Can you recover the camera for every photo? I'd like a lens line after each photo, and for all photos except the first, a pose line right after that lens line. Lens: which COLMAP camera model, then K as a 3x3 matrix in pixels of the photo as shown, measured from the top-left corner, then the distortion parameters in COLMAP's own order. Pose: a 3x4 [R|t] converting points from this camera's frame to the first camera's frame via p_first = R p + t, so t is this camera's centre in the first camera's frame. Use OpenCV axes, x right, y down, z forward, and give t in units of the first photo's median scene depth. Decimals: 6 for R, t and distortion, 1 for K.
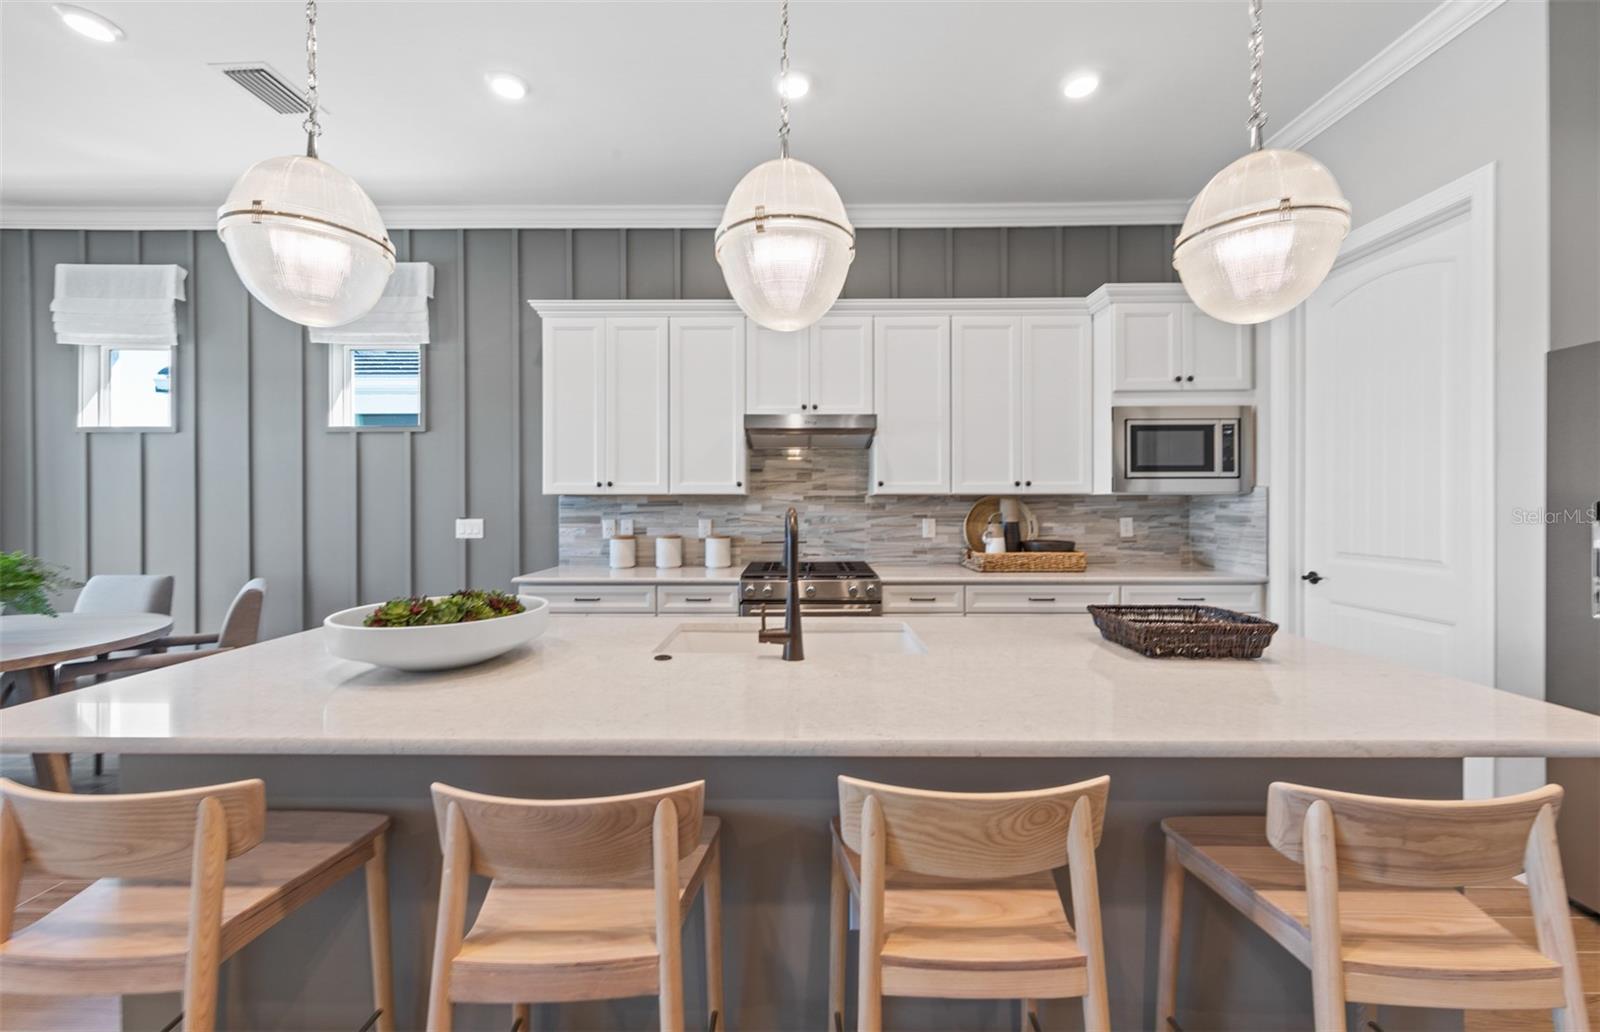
lens RADIAL K [[620.1, 0, 793.8], [0, 620.1, 507.8], [0, 0, 1]] dist [0.015347, 0.000127]
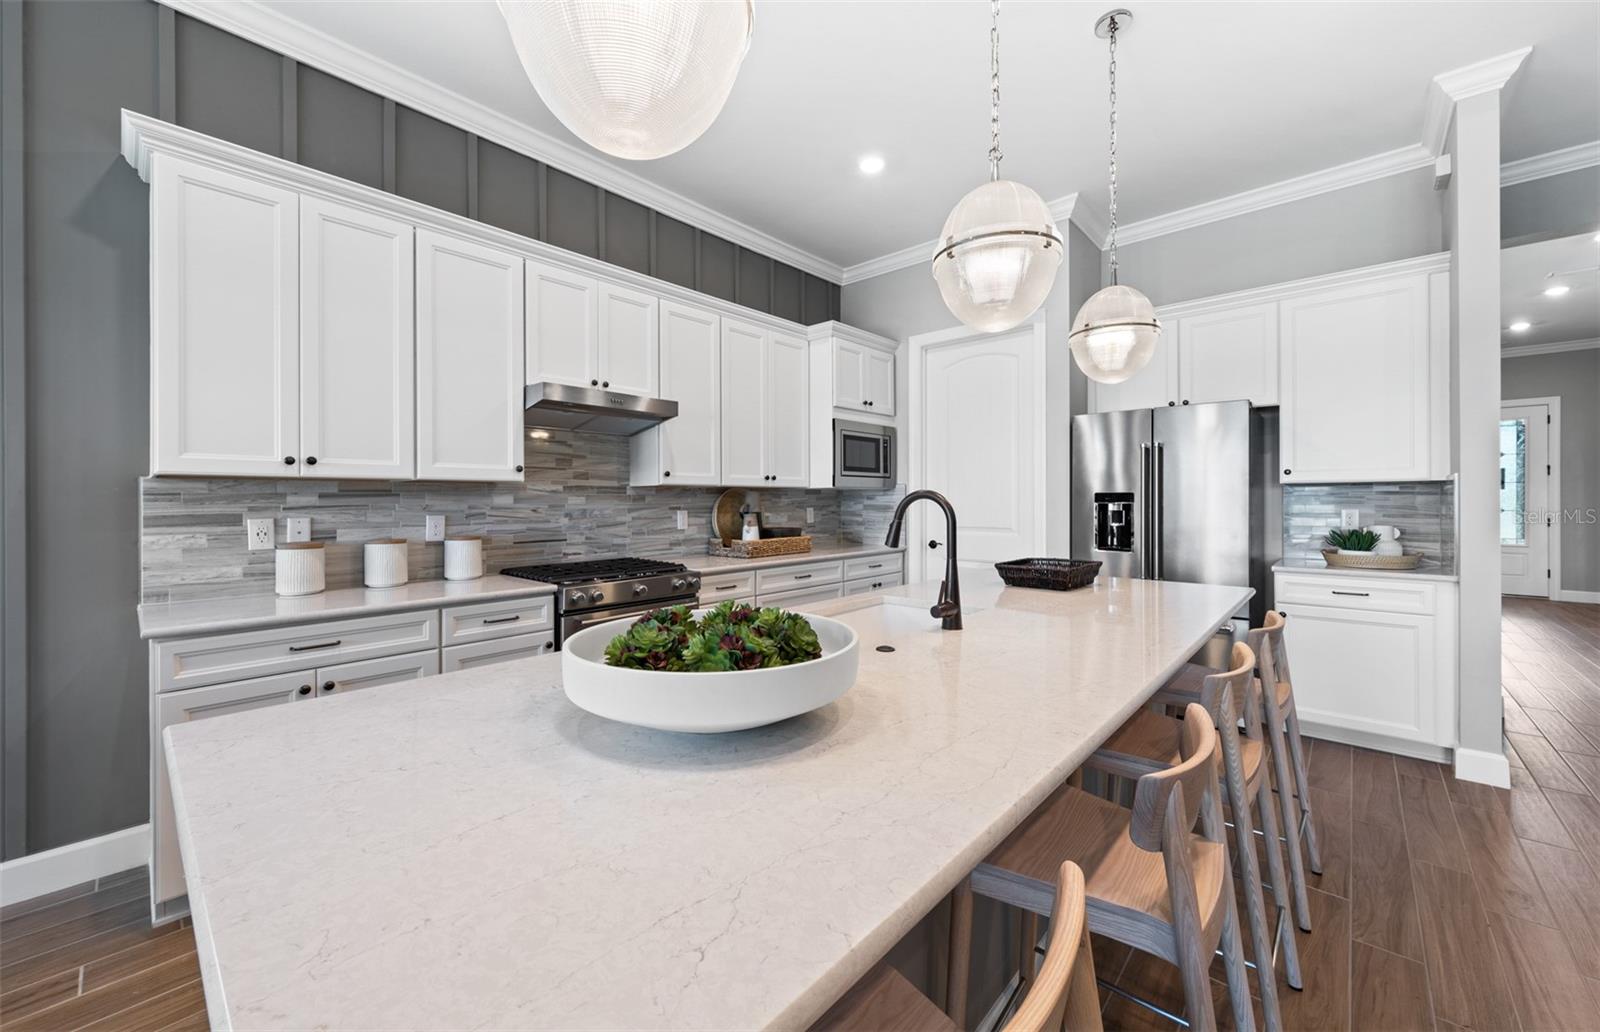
lens RADIAL K [[620.1, 0, 790.8], [0, 620.1, 502.5], [0, 0, 1]] dist [0.015347, 0.000127]
pose [[0.663986, -0.002621, 0.747740, -0.422433], [0.009025, 0.999949, -0.004510, 0.010752], [-0.747690, 0.009743, 0.663976, 0.204544]]
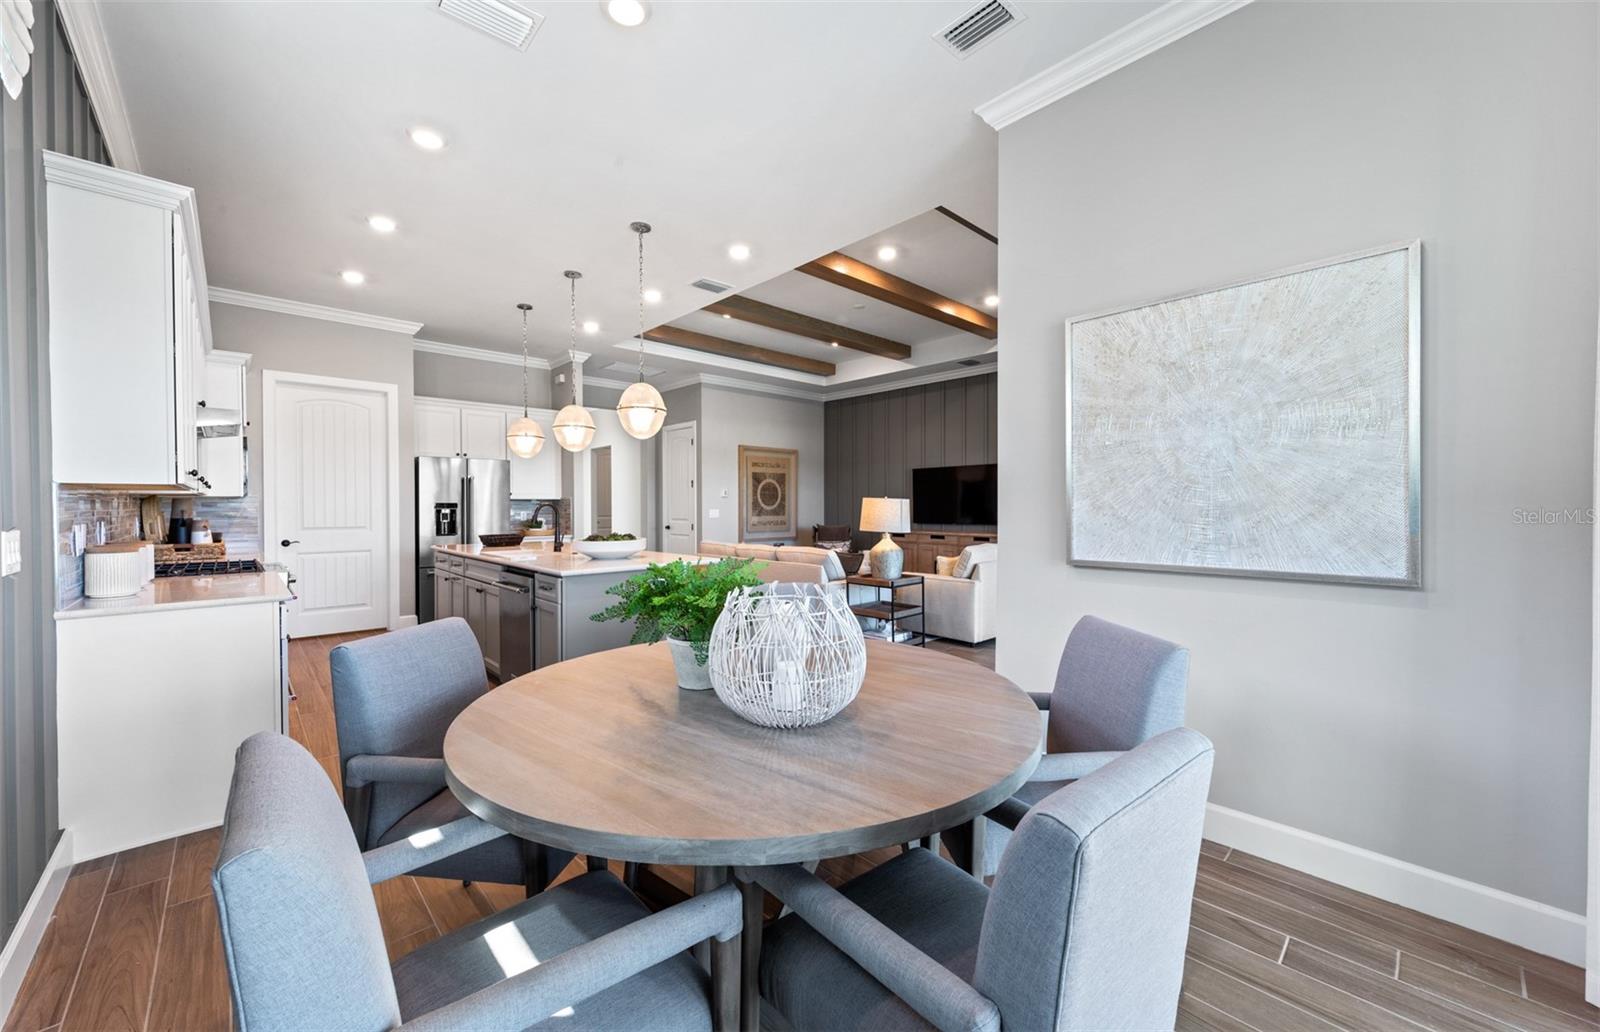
lens RADIAL K [[620.1, 0, 799.2], [0, 620.1, 510.1], [0, 0, 1]] dist [0.015347, 0.000127]
pose [[-0.682563, -0.007392, 0.730789, -1.277715], [0.007014, 0.999837, 0.016664, -0.006154], [-0.730793, 0.016499, -0.682400, 0.921214]]
